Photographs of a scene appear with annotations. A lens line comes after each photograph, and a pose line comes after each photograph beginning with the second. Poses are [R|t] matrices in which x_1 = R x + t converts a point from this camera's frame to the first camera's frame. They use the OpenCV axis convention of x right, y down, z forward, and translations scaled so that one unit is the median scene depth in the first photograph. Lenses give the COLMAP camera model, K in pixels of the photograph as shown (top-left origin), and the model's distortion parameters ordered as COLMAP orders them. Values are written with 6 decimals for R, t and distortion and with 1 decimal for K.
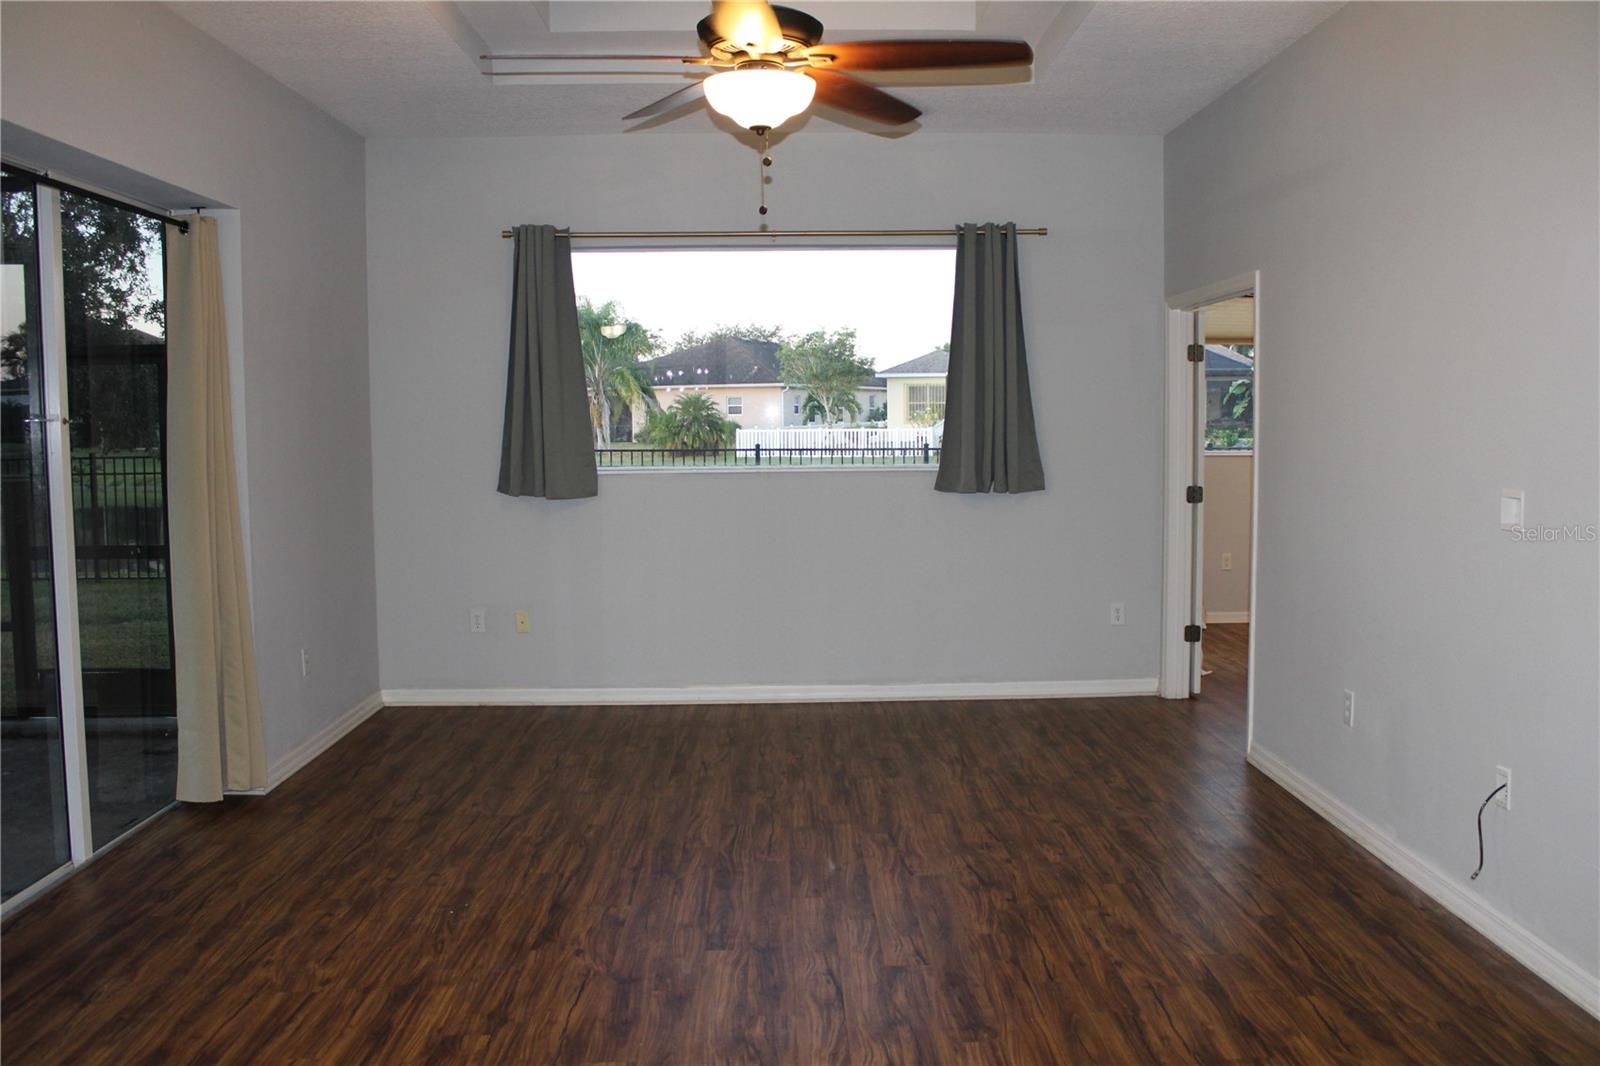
lens RADIAL K [[1340.9, 0, 810.3], [0, 1340.9, 534.8], [0, 0, 1]] dist [-0.156859, 0.139337]
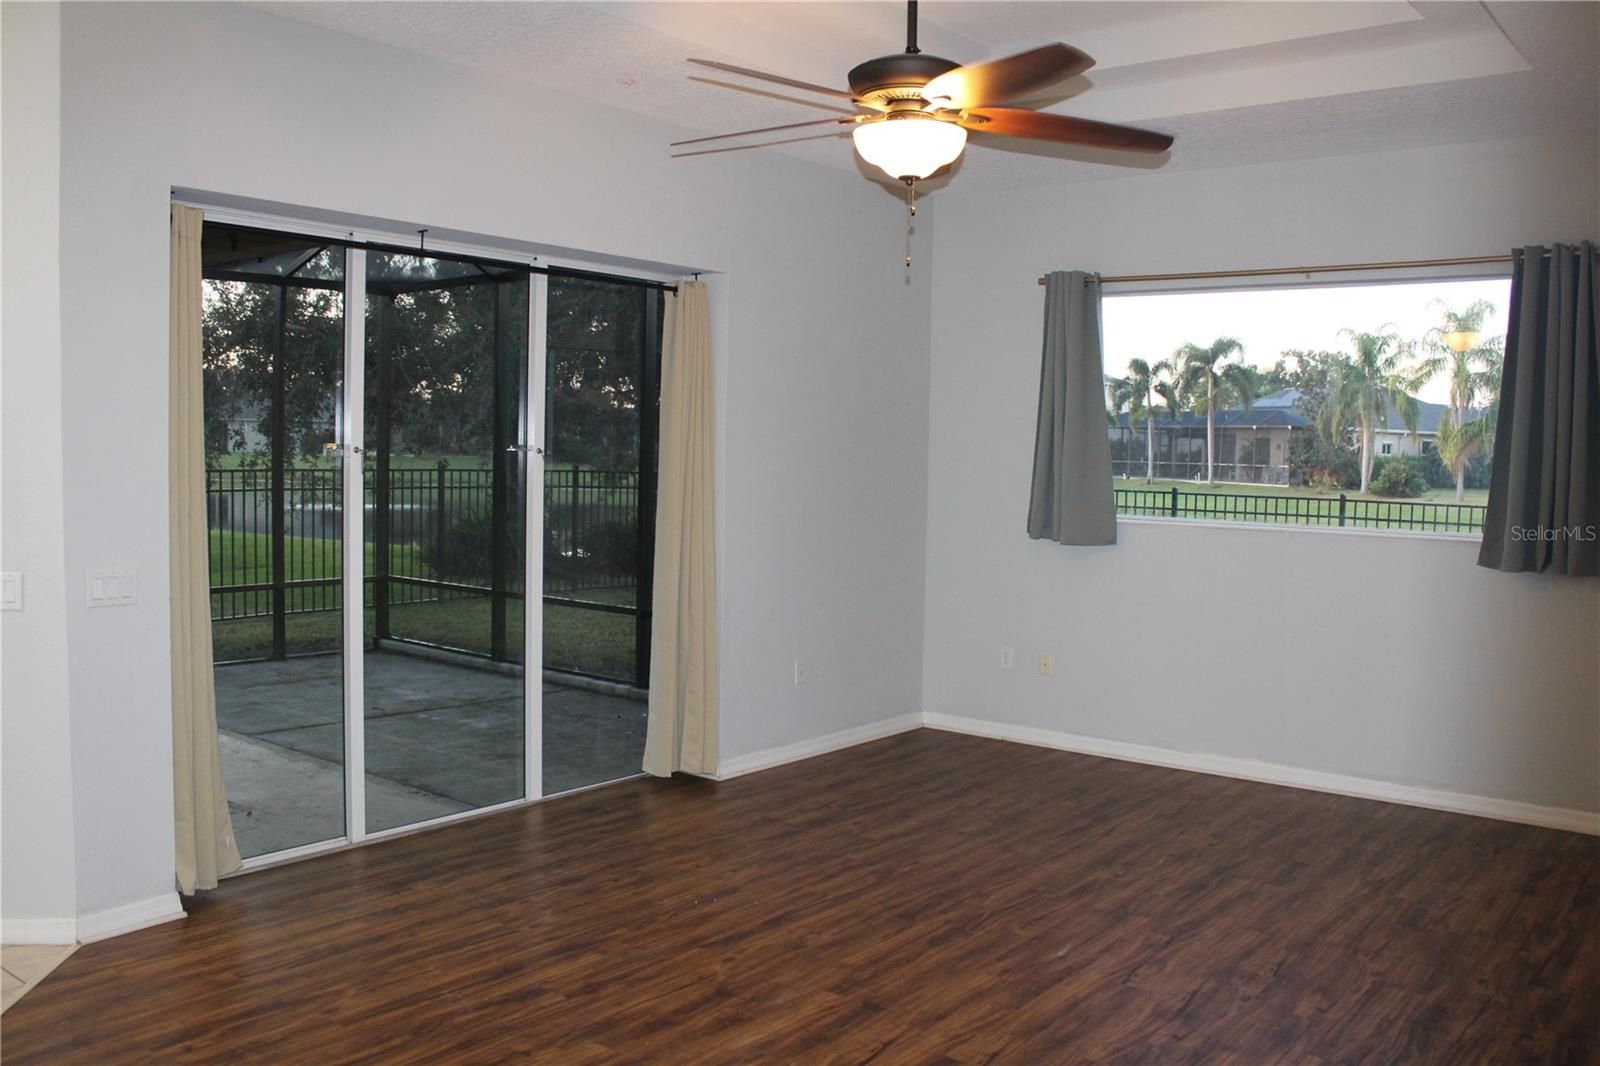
lens RADIAL K [[1340.9, 0, 812.5], [0, 1340.9, 544.1], [0, 0, 1]] dist [-0.156859, 0.139337]
pose [[0.768688, 0.068612, -0.635933, 0.426564], [-0.081982, 0.996598, 0.008429, -0.028321], [0.634348, 0.045656, 0.771698, 0.154949]]
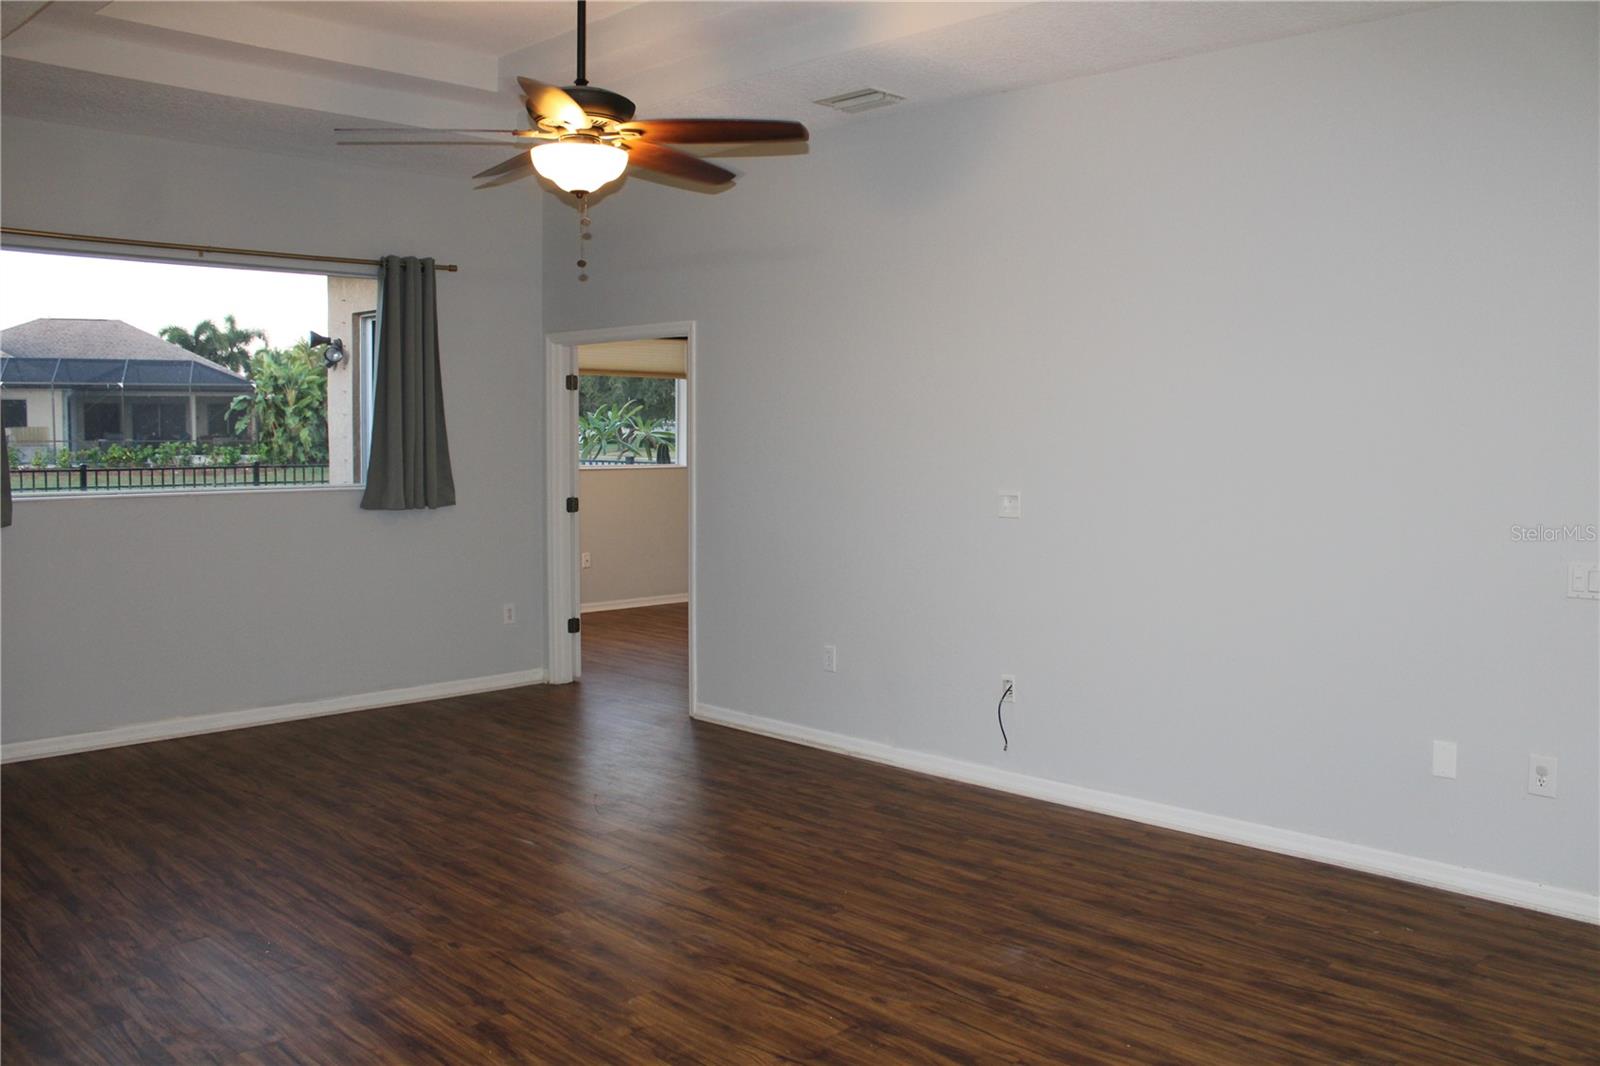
lens RADIAL K [[1340.9, 0, 805.8], [0, 1340.9, 535.7], [0, 0, 1]] dist [-0.156859, 0.139337]
pose [[0.722992, -0.041399, 0.689615, -0.541552], [0.048907, 0.998766, 0.008683, -0.005599], [-0.689123, 0.027449, 0.724125, 0.025585]]
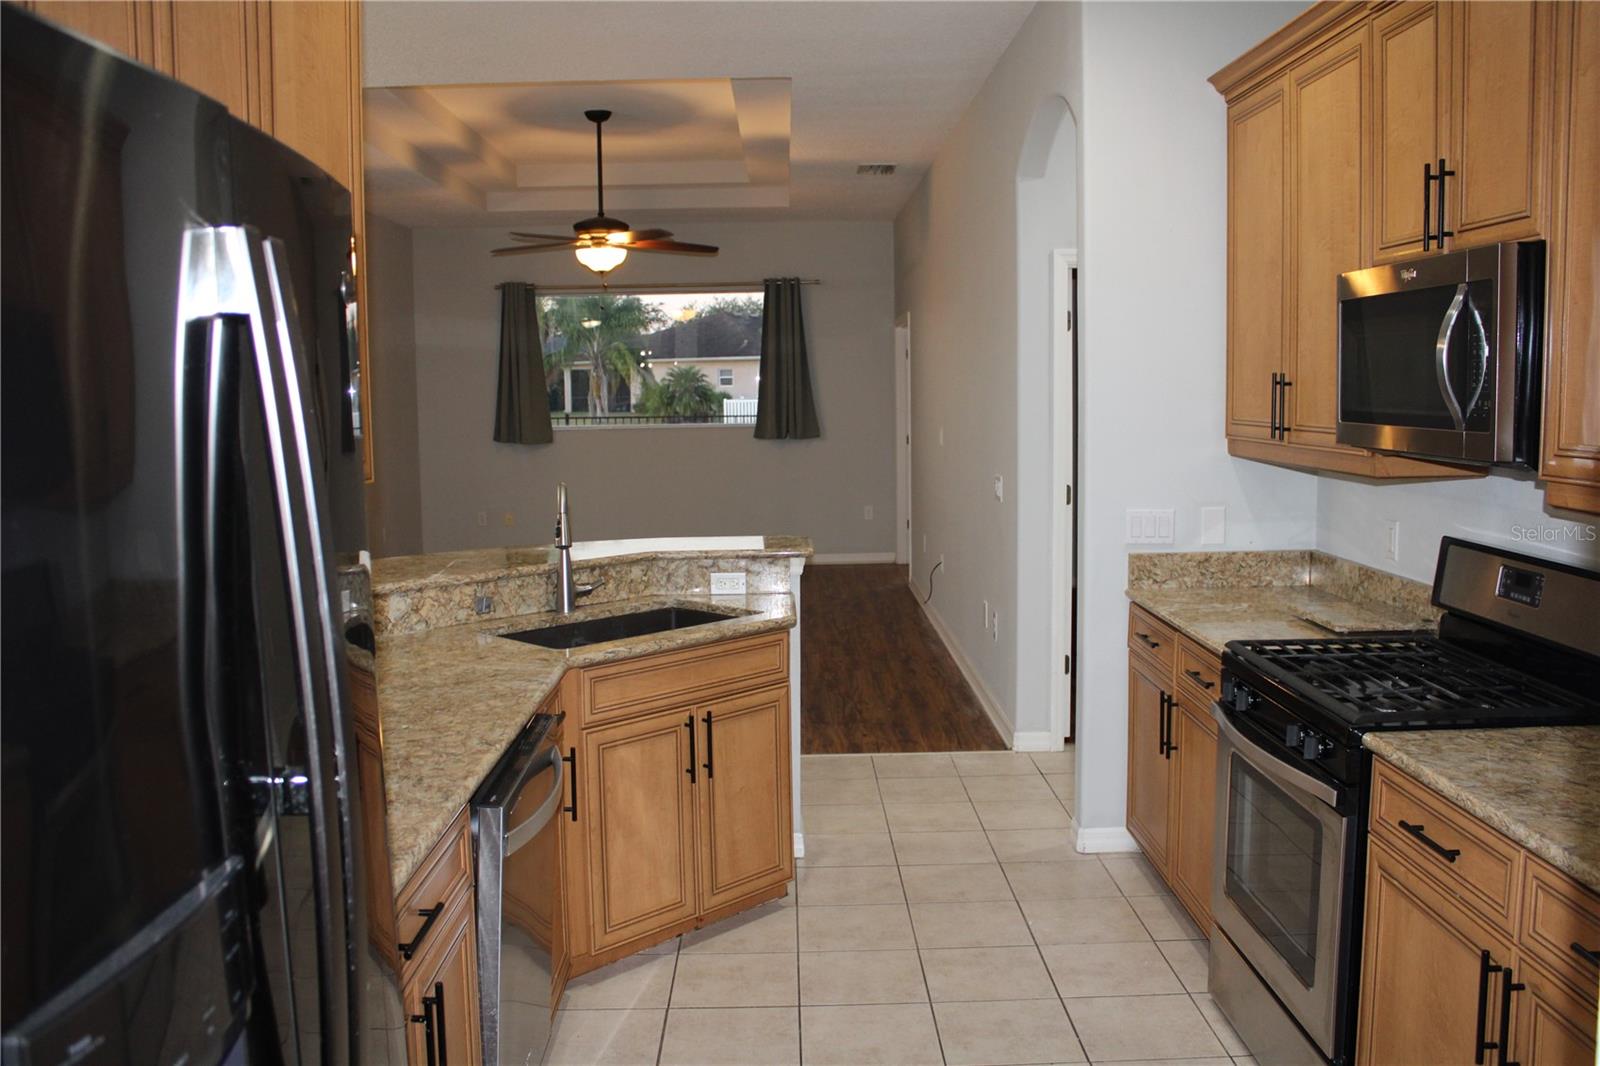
lens RADIAL K [[1340.9, 0, 805.1], [0, 1340.9, 527.2], [0, 0, 1]] dist [-0.156859, 0.139337]
pose [[0.999933, -0.004532, -0.010605, 0.256691], [0.004714, 0.999841, 0.017180, 0.072987], [0.010526, -0.017228, 0.999796, -0.988687]]
